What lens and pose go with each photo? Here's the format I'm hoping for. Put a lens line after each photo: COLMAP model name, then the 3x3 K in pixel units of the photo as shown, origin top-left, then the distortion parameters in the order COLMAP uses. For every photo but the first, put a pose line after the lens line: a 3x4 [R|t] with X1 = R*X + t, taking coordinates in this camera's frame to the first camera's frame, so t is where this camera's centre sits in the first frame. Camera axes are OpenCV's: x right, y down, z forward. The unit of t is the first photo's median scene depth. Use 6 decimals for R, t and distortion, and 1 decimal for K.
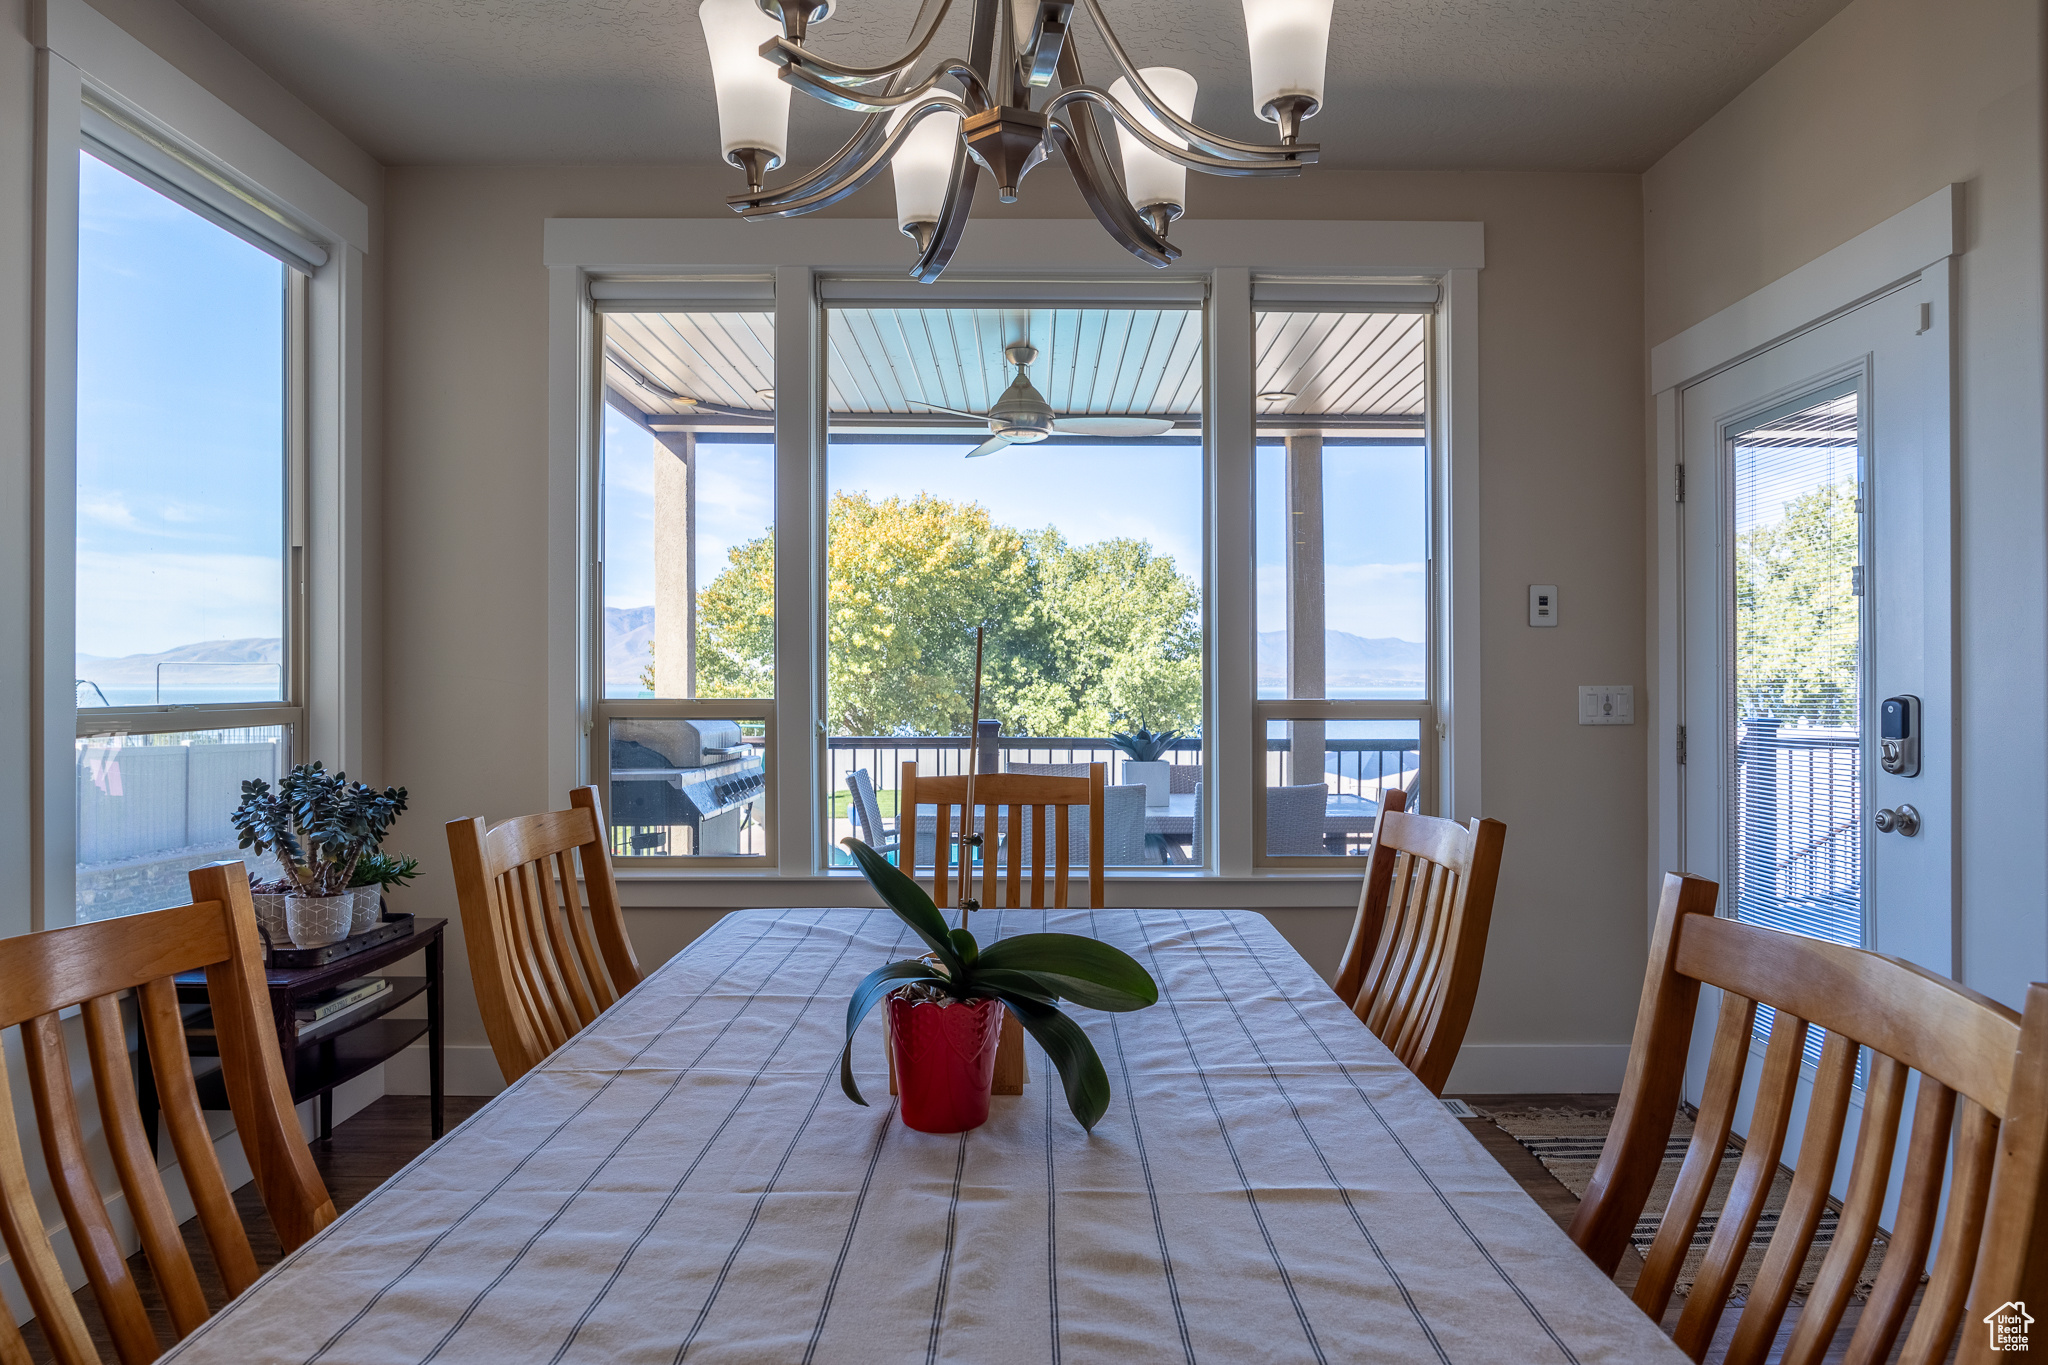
lens RADIAL K [[1160.0, 0, 1032.7], [0, 1160.0, 684.6], [0, 0, 1]] dist [-0.008277, -0.001211]
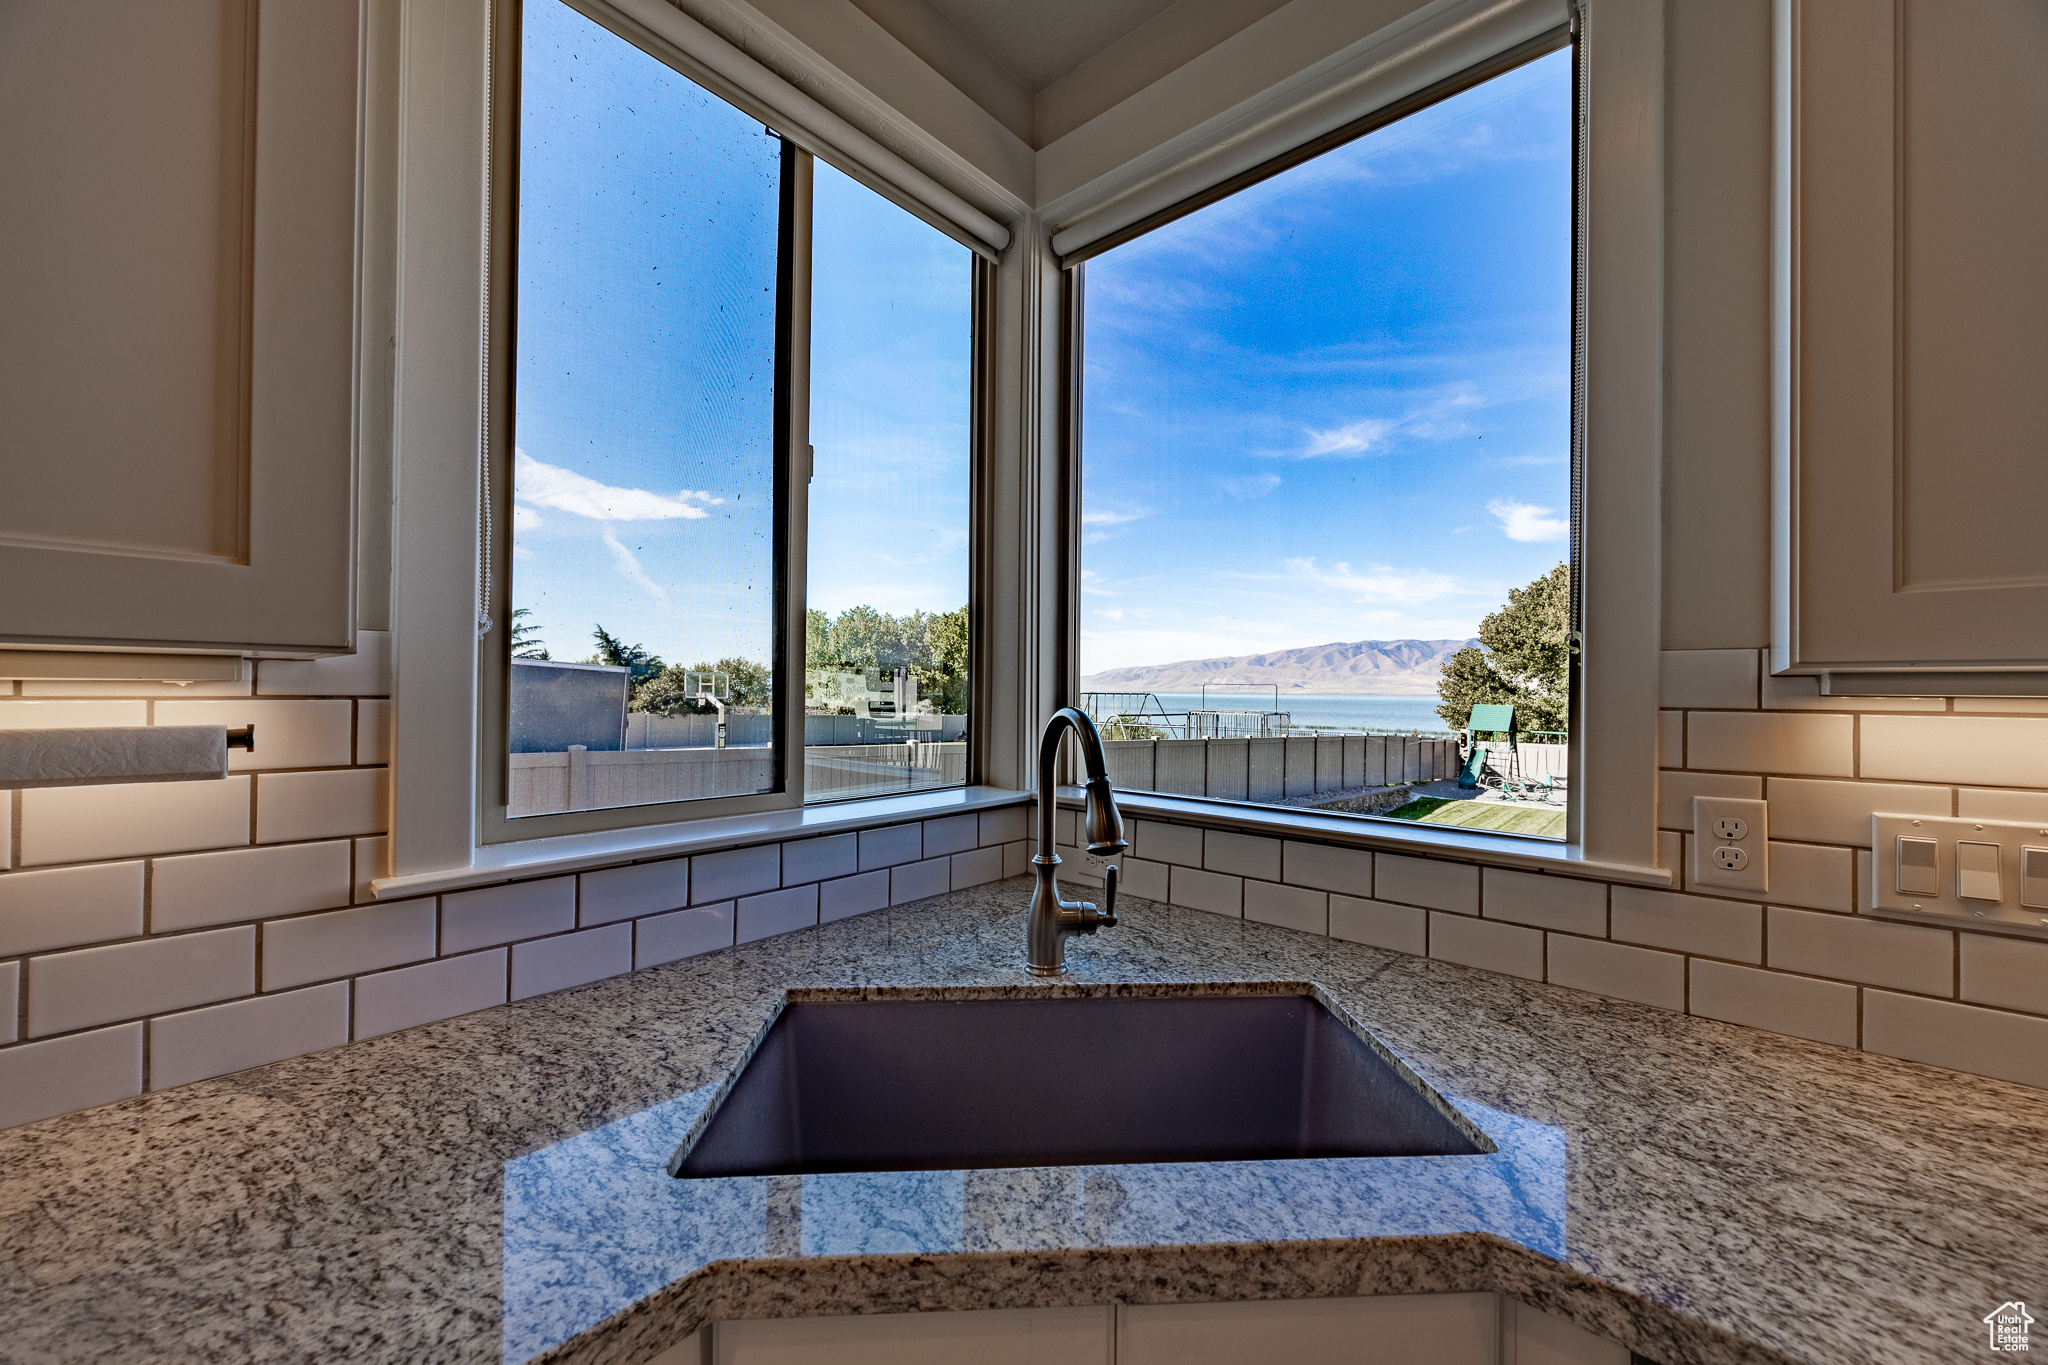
lens RADIAL K [[775.0, 0, 1034.0], [0, 775.0, 687.7], [0, 0, 1]] dist [-0.002076, -0.000110]
pose [[0.749522, 0.002915, -0.661973, -0.111278], [-0.008716, 0.999947, -0.005465, -0.003064], [0.661922, 0.009866, 0.749508, 0.015980]]
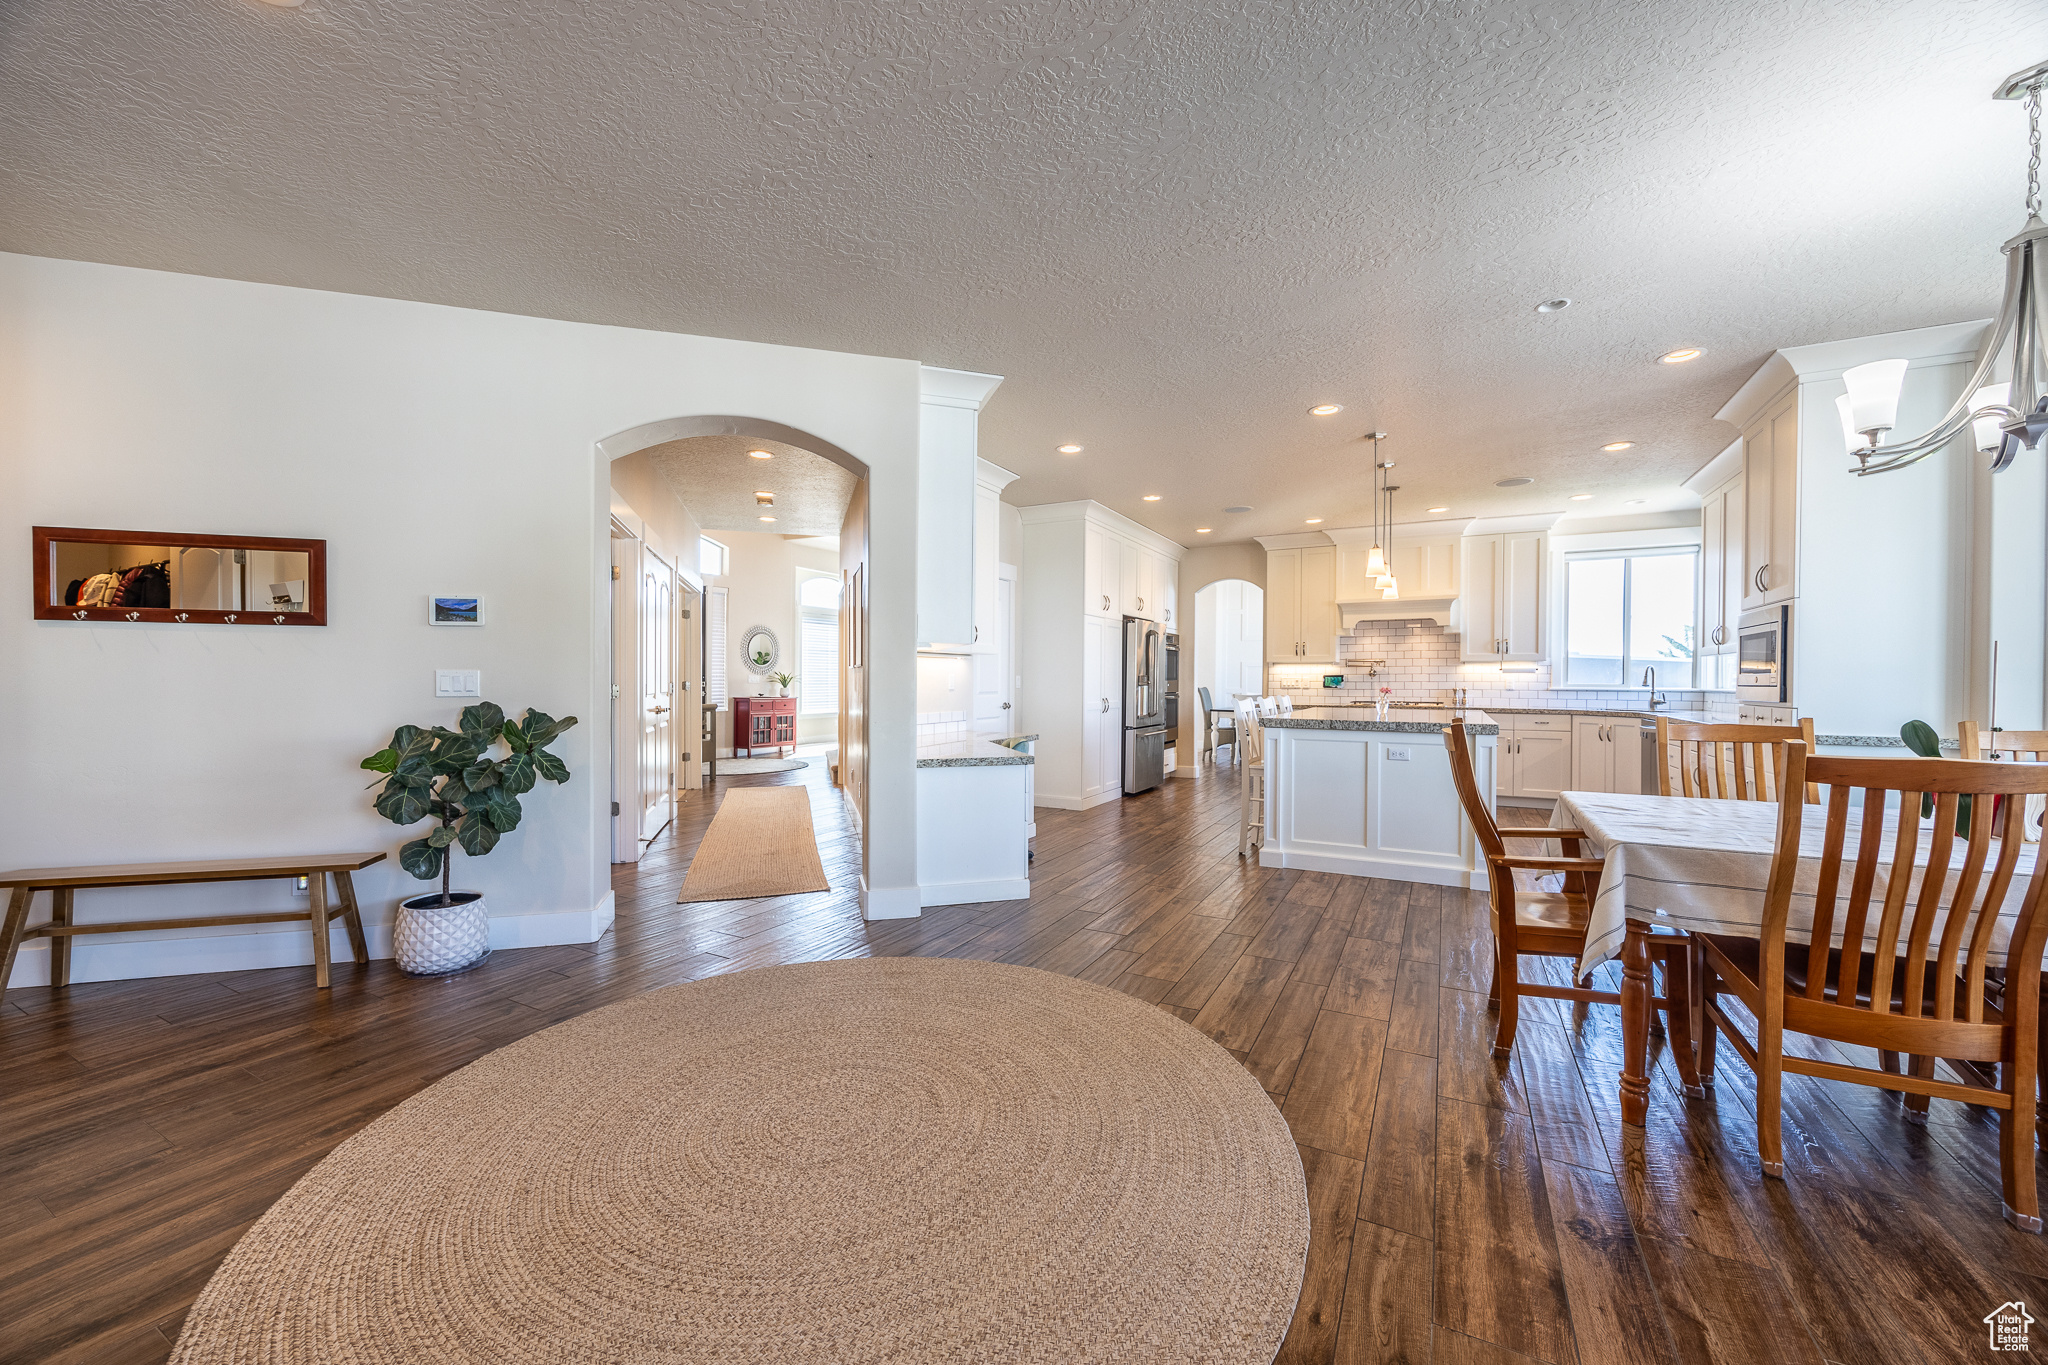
lens RADIAL K [[775.0, 0, 1030.6], [0, 775.0, 688.6], [0, 0, 1]] dist [-0.002076, -0.000110]
pose [[-0.473565, 0.005858, -0.880739, 0.067726], [-0.006505, 0.999927, 0.010148, 0.001335], [0.880735, 0.010535, -0.473493, -0.000291]]
